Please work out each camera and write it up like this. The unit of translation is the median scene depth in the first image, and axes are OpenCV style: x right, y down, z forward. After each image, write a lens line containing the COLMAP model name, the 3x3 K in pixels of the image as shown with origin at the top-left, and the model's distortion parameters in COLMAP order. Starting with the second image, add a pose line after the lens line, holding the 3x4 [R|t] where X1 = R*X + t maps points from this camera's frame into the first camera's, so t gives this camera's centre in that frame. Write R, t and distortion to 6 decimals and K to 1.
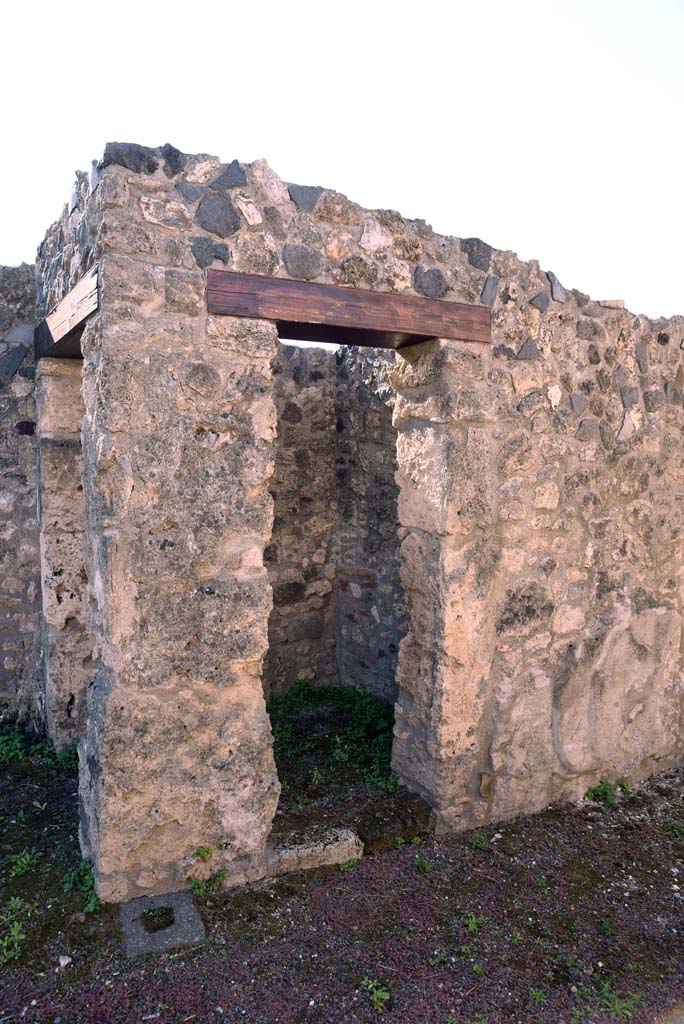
lens RADIAL K [[696.6, 0, 334.4], [0, 696.6, 505.5], [0, 0, 1]] dist [-0.134876, 0.092478]
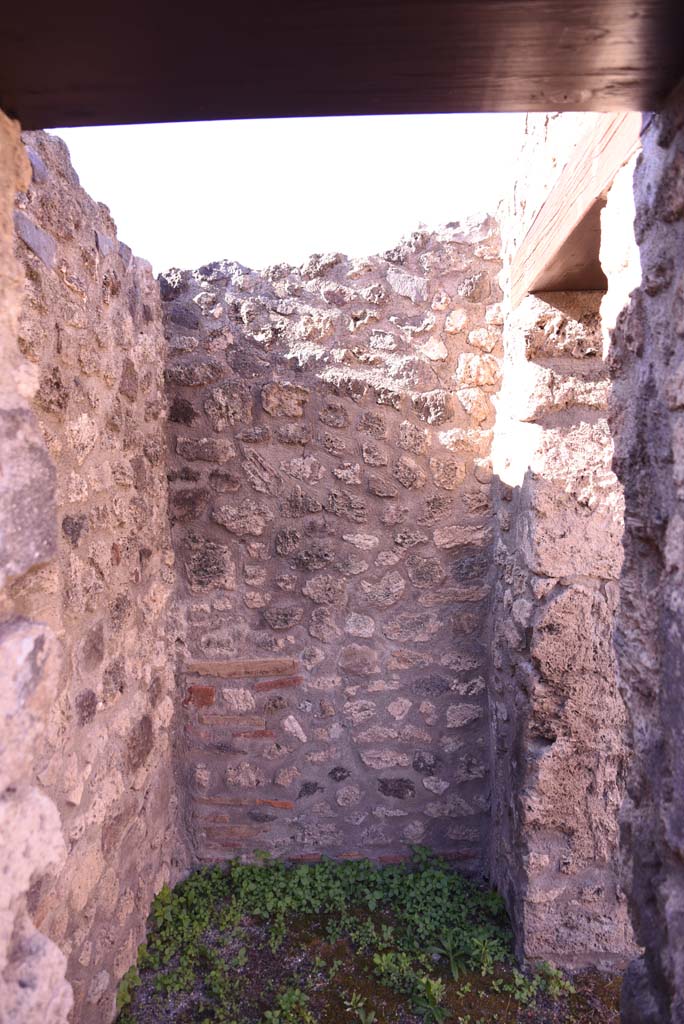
lens RADIAL K [[700.9, 0, 337.9], [0, 700.9, 509.8], [0, 0, 1]] dist [-0.133823, 0.093702]
pose [[0.549036, -0.066279, 0.833166, -0.388759], [0.066991, 0.997133, 0.035177, -0.048730], [-0.833109, 0.036501, 0.551903, 0.602504]]
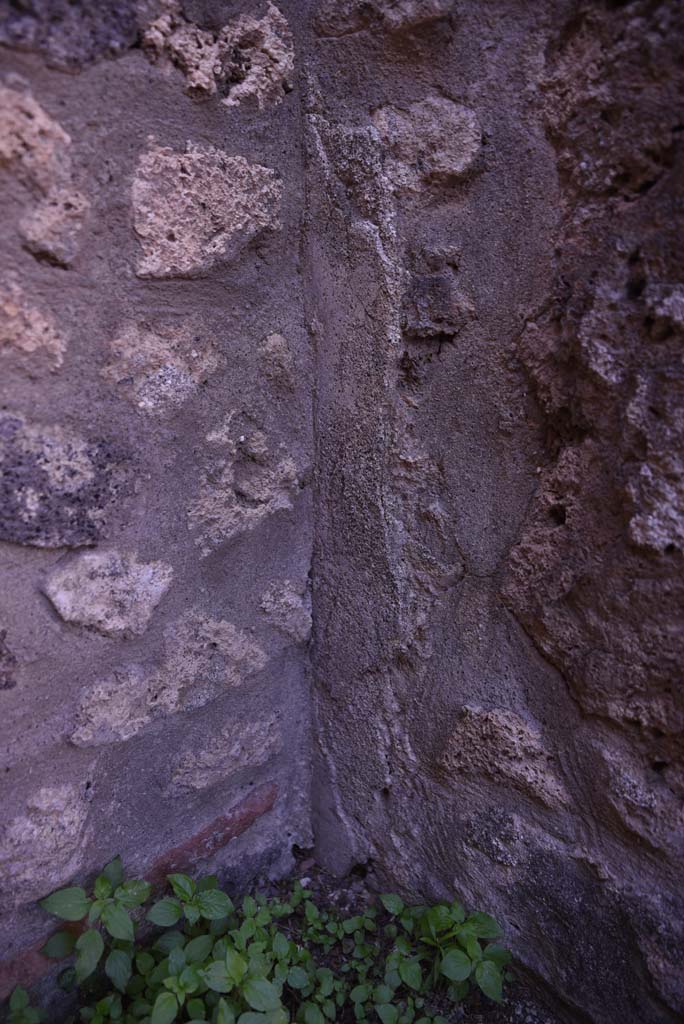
lens RADIAL K [[693.7, 0, 342.0], [0, 693.7, 512.0], [0, 0, 1]] dist [-0.130674, 0.082049]
pose [[-0.225351, -0.306718, 0.924738, 0.010603], [0.048917, 0.944394, 0.325158, 0.159429], [-0.973049, 0.118510, -0.197816, 0.844059]]
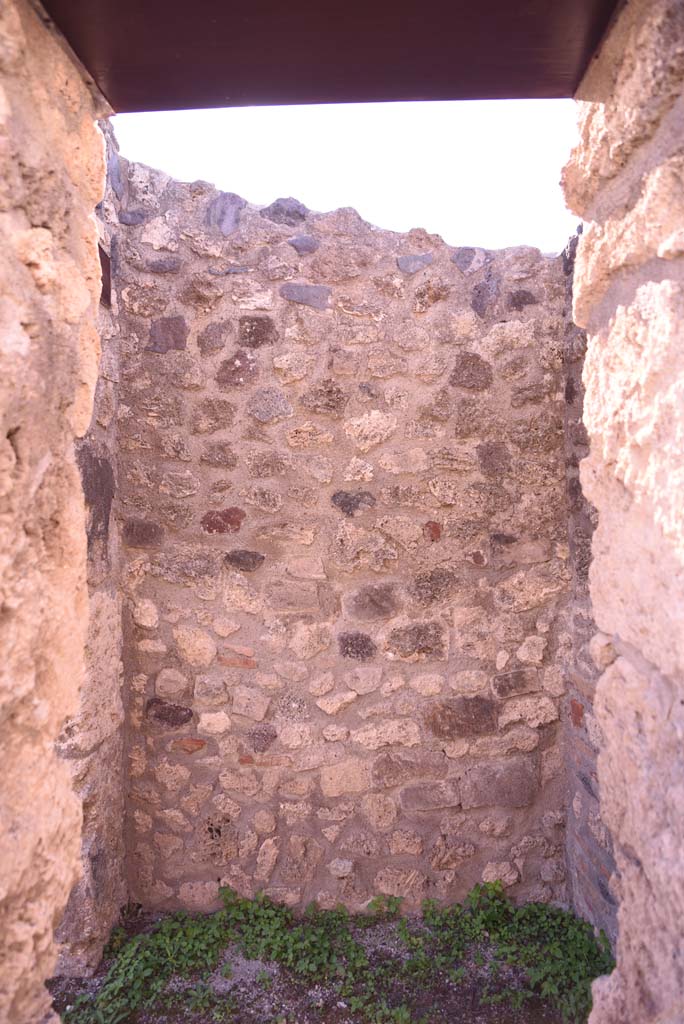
lens RADIAL K [[700.9, 0, 337.9], [0, 700.9, 509.8], [0, 0, 1]] dist [-0.133823, 0.093702]
pose [[0.865901, -0.003204, -0.500205, 0.111760], [-0.018147, 0.999120, -0.037813, -0.008107], [0.499886, 0.041820, 0.865081, 0.495936]]
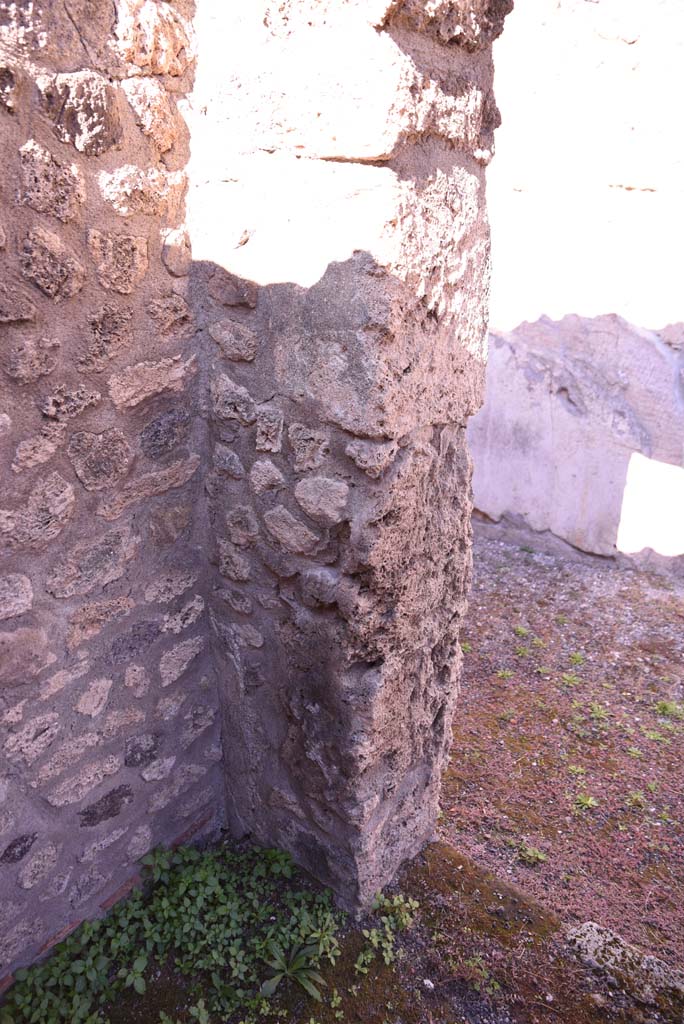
lens RADIAL K [[700.9, 0, 337.9], [0, 700.9, 509.8], [0, 0, 1]] dist [-0.133823, 0.093702]
pose [[-0.329677, -0.389034, 0.860213, -0.176880], [0.043232, 0.903975, 0.425395, -0.074516], [-0.943104, 0.177432, -0.281201, 0.848145]]
